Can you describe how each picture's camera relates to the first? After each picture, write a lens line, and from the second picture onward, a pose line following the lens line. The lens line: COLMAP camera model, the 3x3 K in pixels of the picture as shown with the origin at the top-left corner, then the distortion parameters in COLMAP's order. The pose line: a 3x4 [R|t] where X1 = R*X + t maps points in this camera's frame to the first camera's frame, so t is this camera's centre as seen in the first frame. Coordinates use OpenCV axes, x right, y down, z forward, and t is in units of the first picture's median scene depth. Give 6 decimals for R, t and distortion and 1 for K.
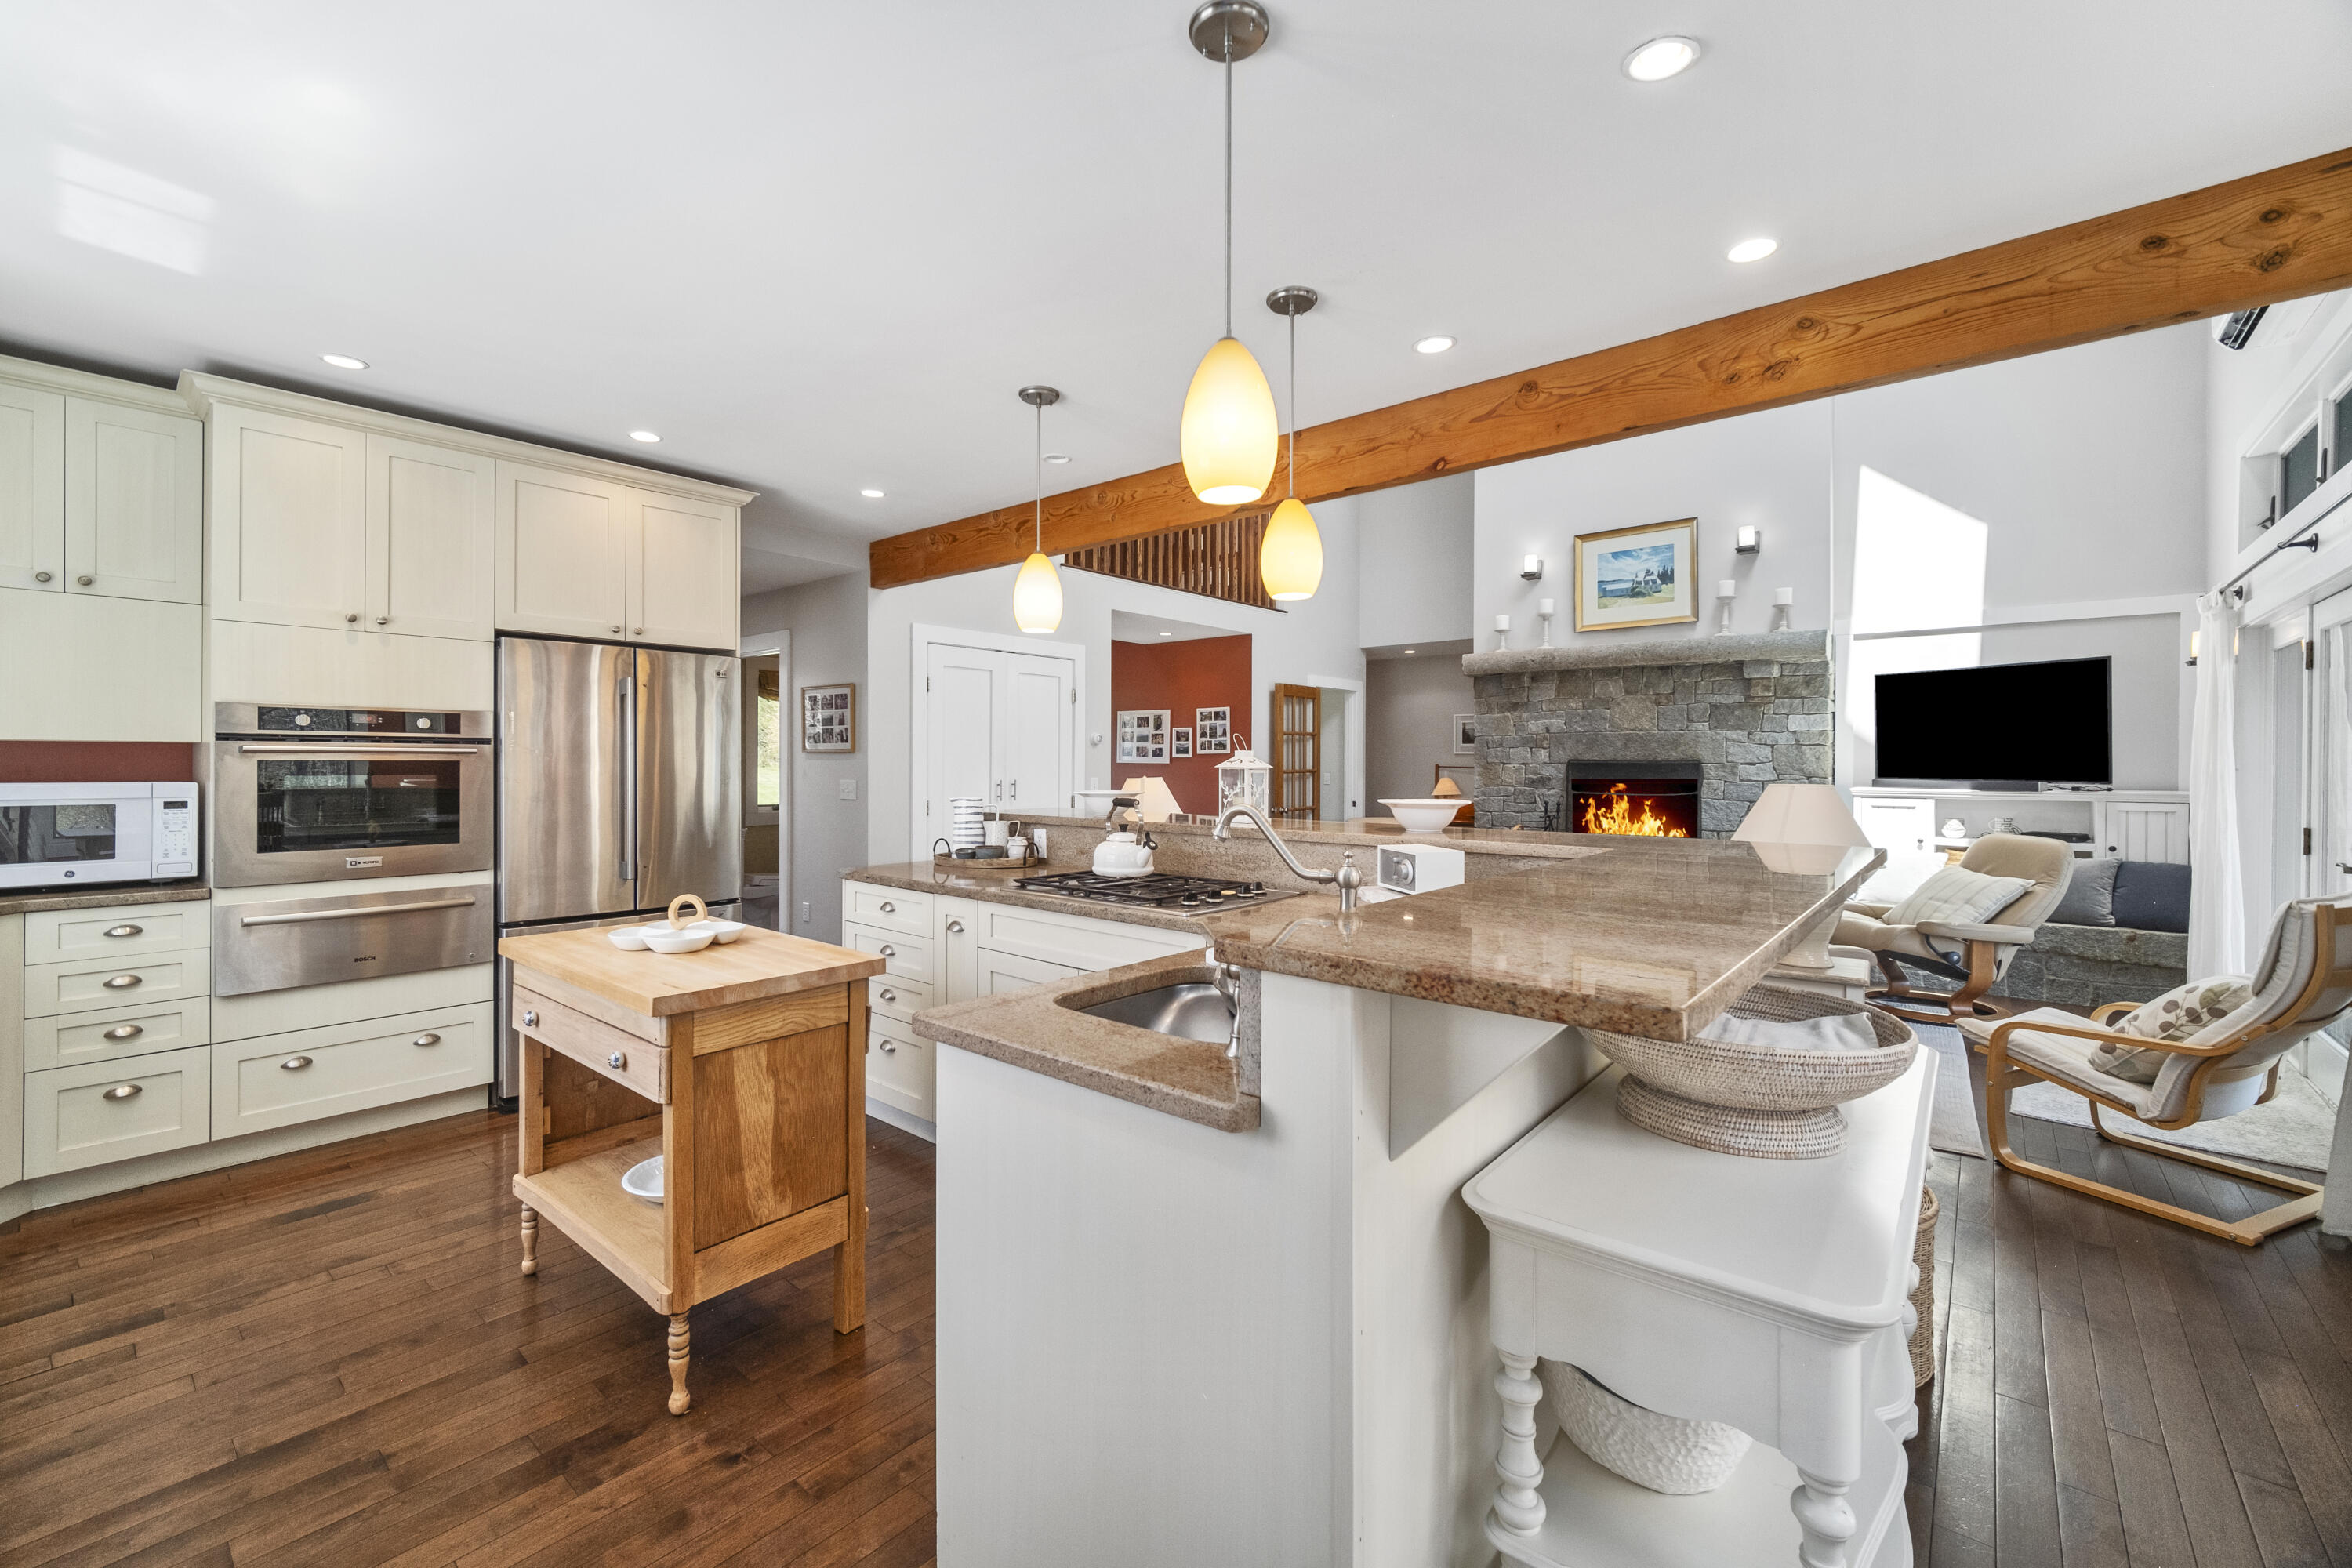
lens RADIAL K [[951.9, 0, 1182.8], [0, 951.9, 766.9], [0, 0, 1]] dist [0.000585, -0.000478]
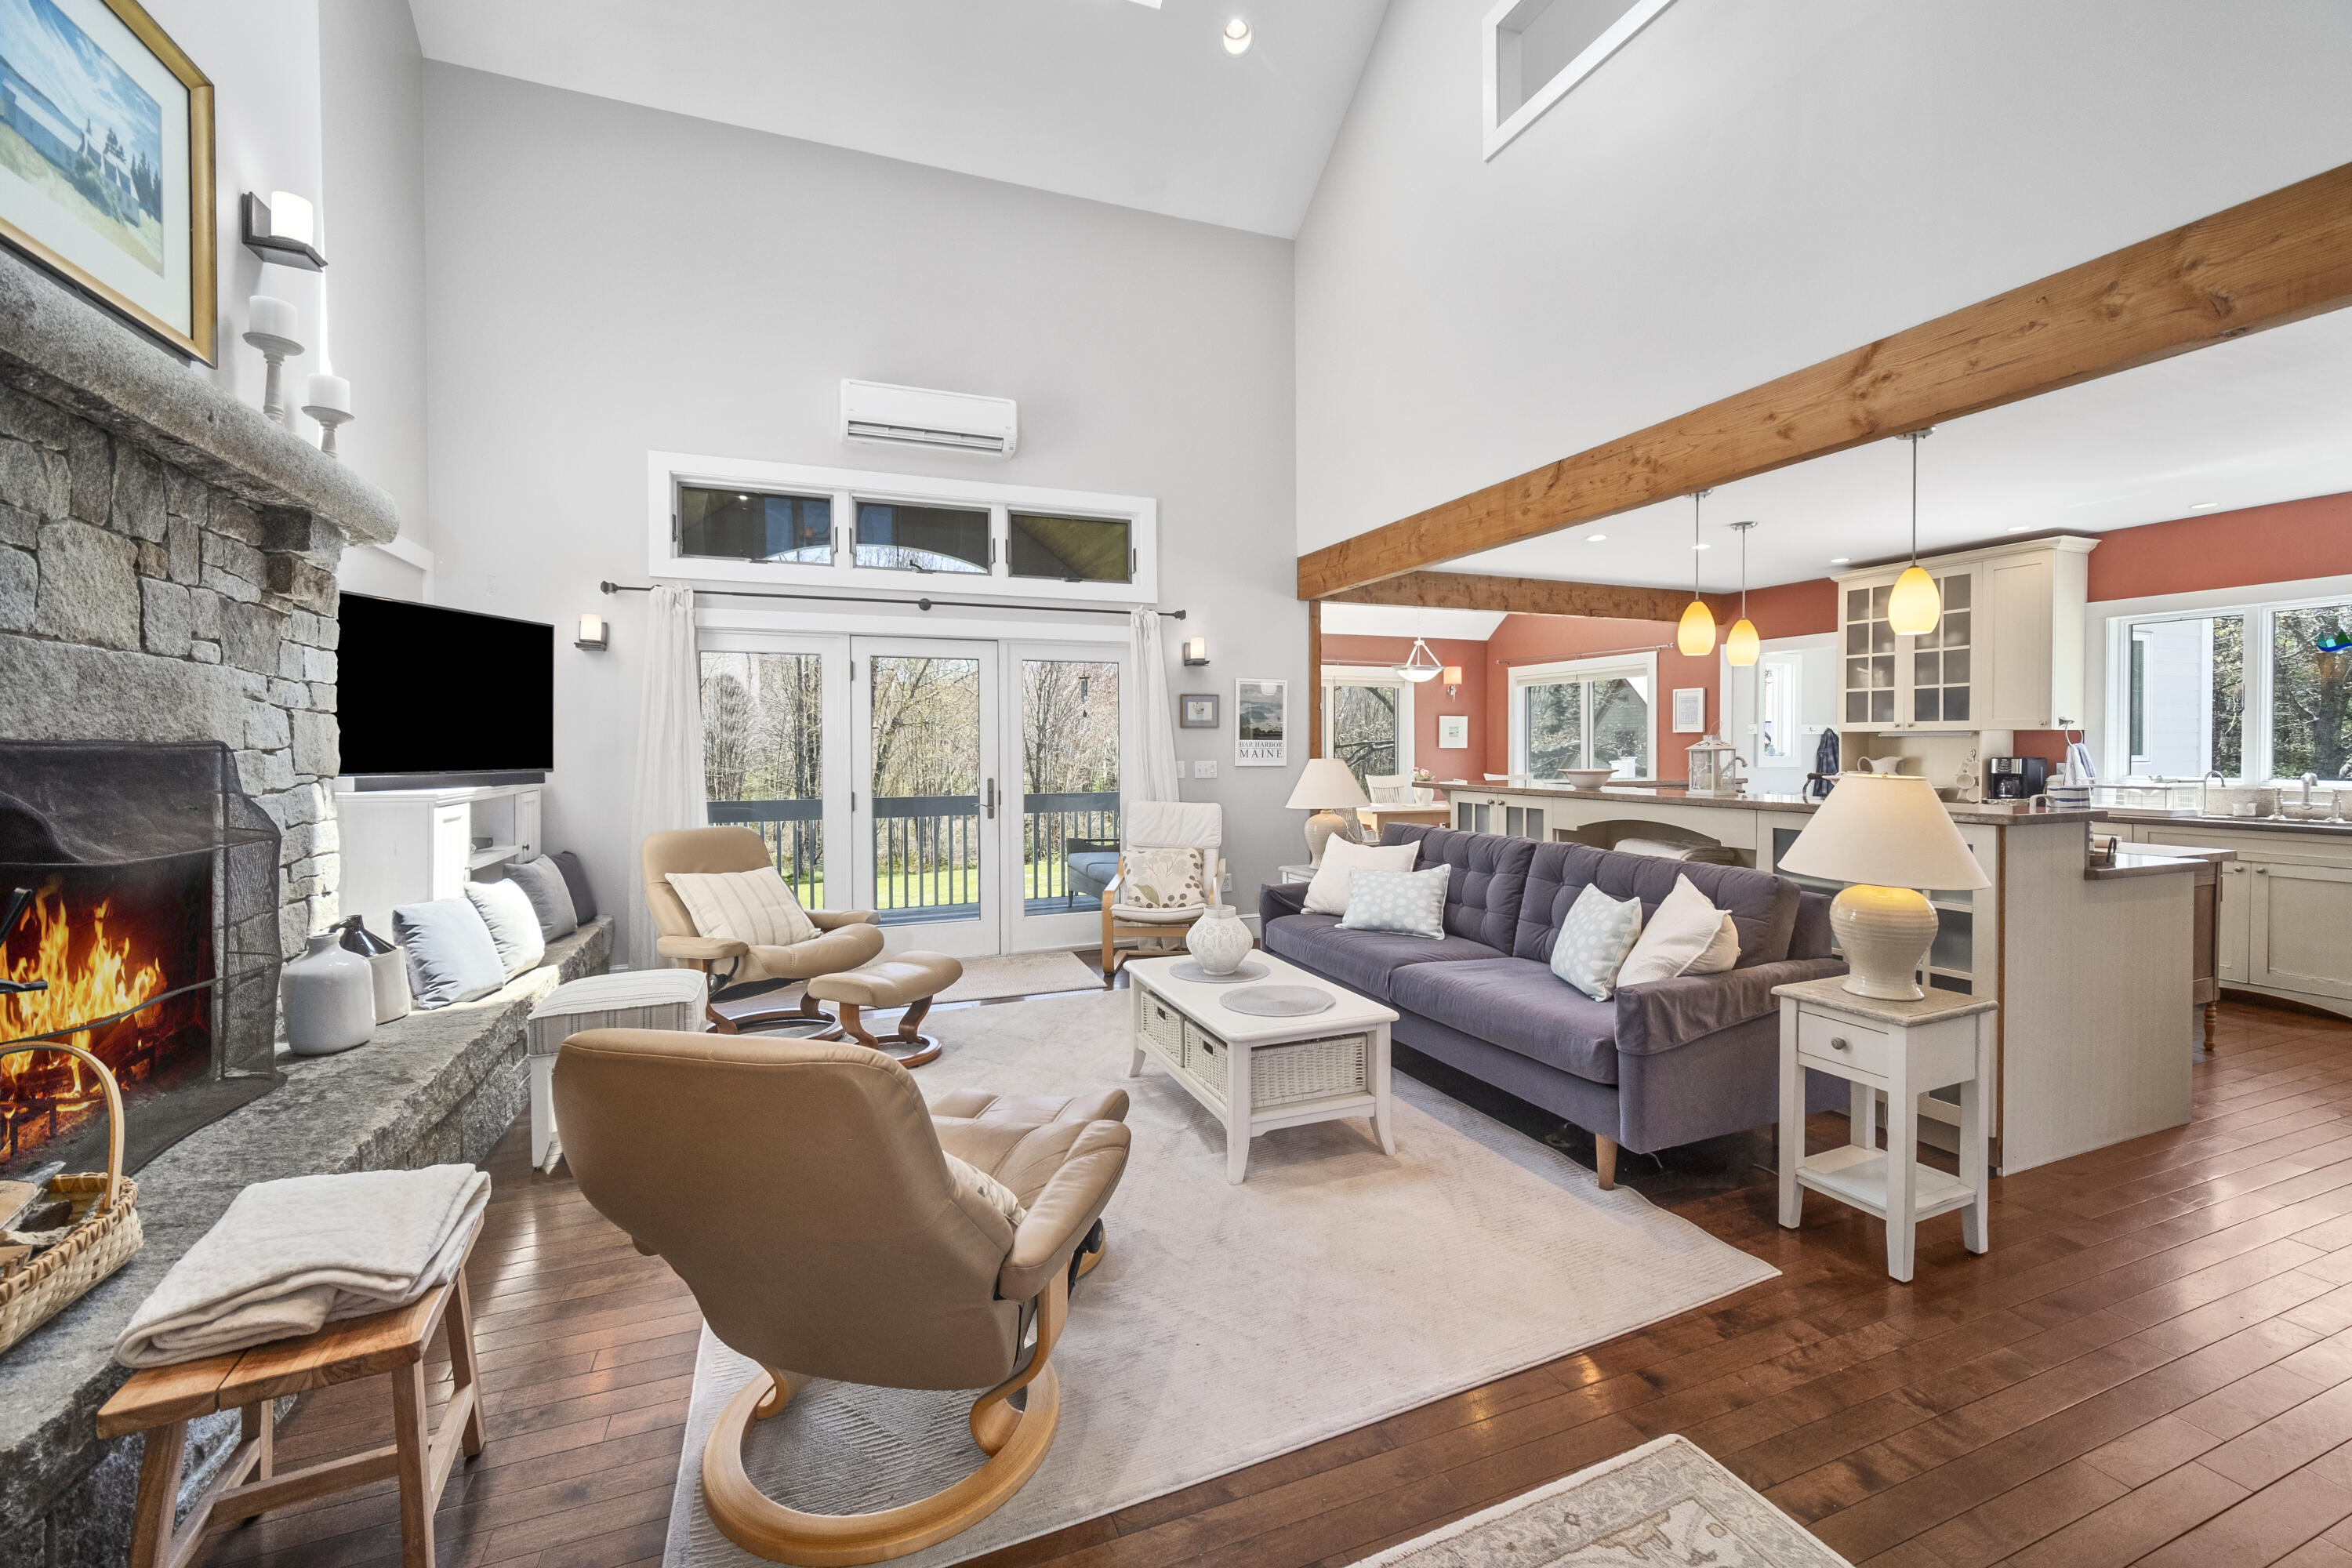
lens RADIAL K [[951.9, 0, 1193.8], [0, 951.9, 765.9], [0, 0, 1]] dist [0.000585, -0.000478]
pose [[-0.861634, -0.009613, 0.507439, 0.022210], [0.005046, 0.999609, 0.027505, -0.006024], [-0.507505, 0.026260, -0.861249, 1.097118]]
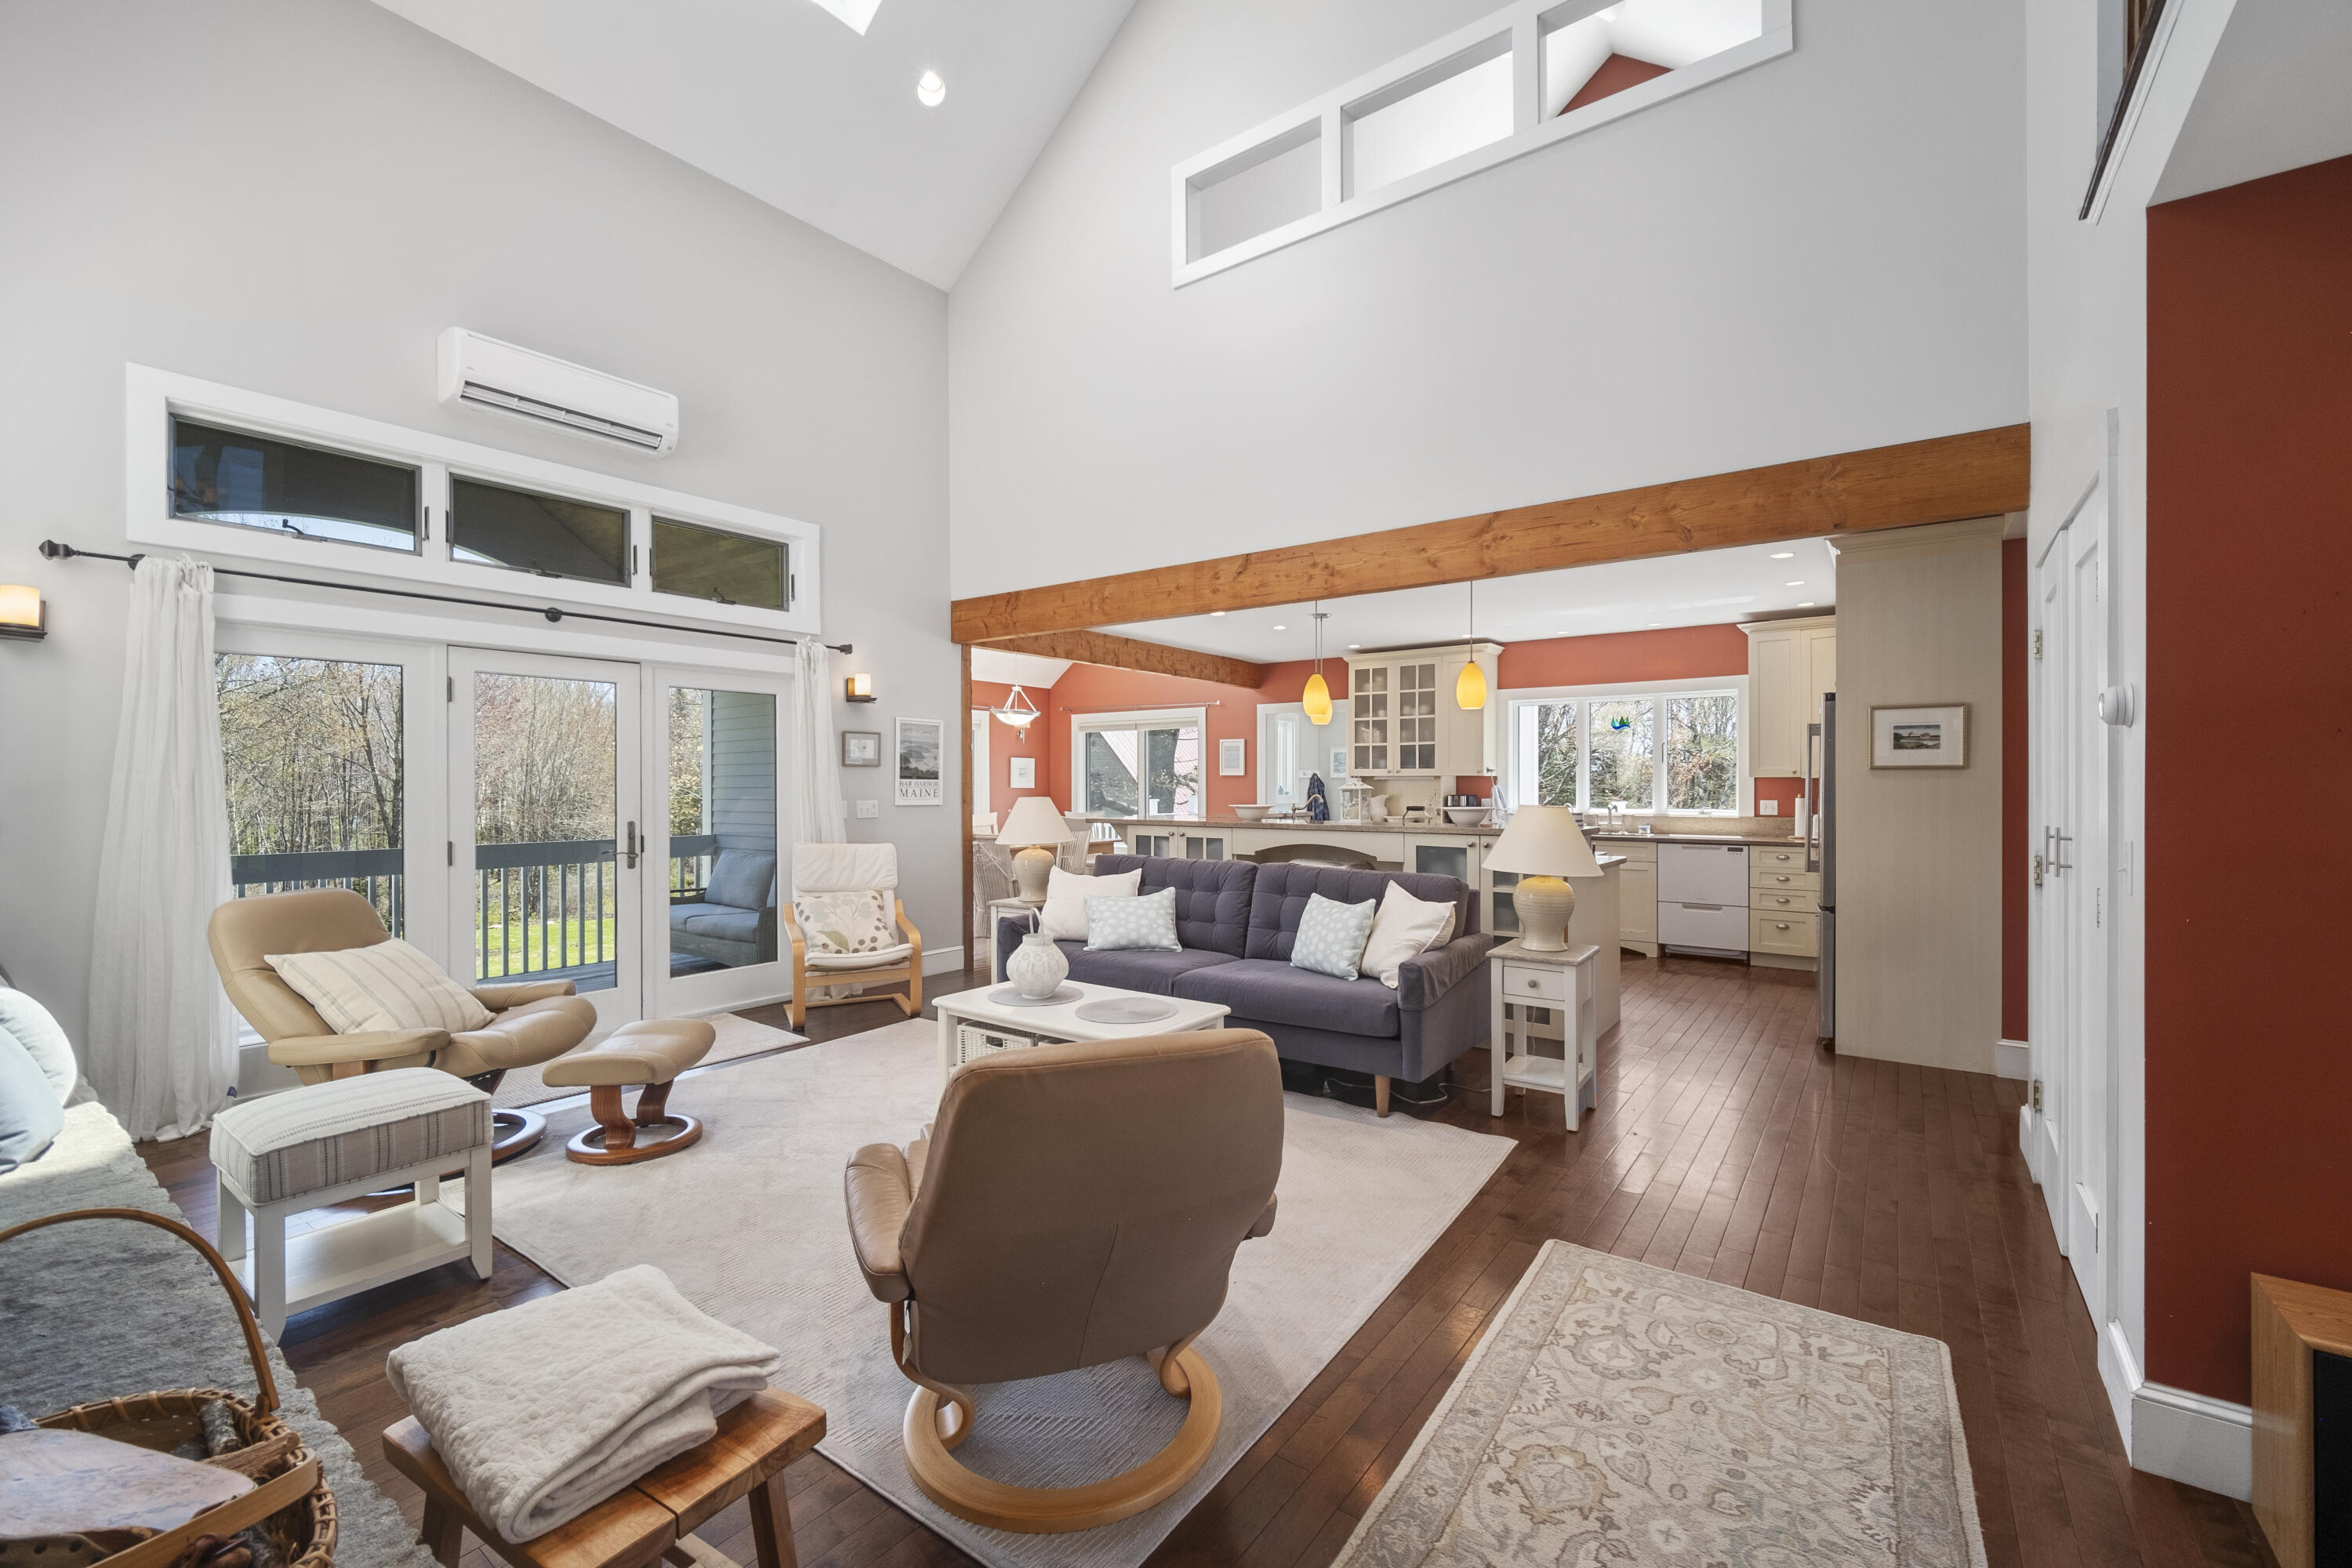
lens RADIAL K [[951.9, 0, 1185.0], [0, 951.9, 790.5], [0, 0, 1]] dist [0.000585, -0.000478]
pose [[-0.999837, -0.000965, -0.018013, 0.195166], [-0.001179, 0.999929, 0.011837, -0.005759], [0.018001, 0.011857, -0.999768, 1.198630]]
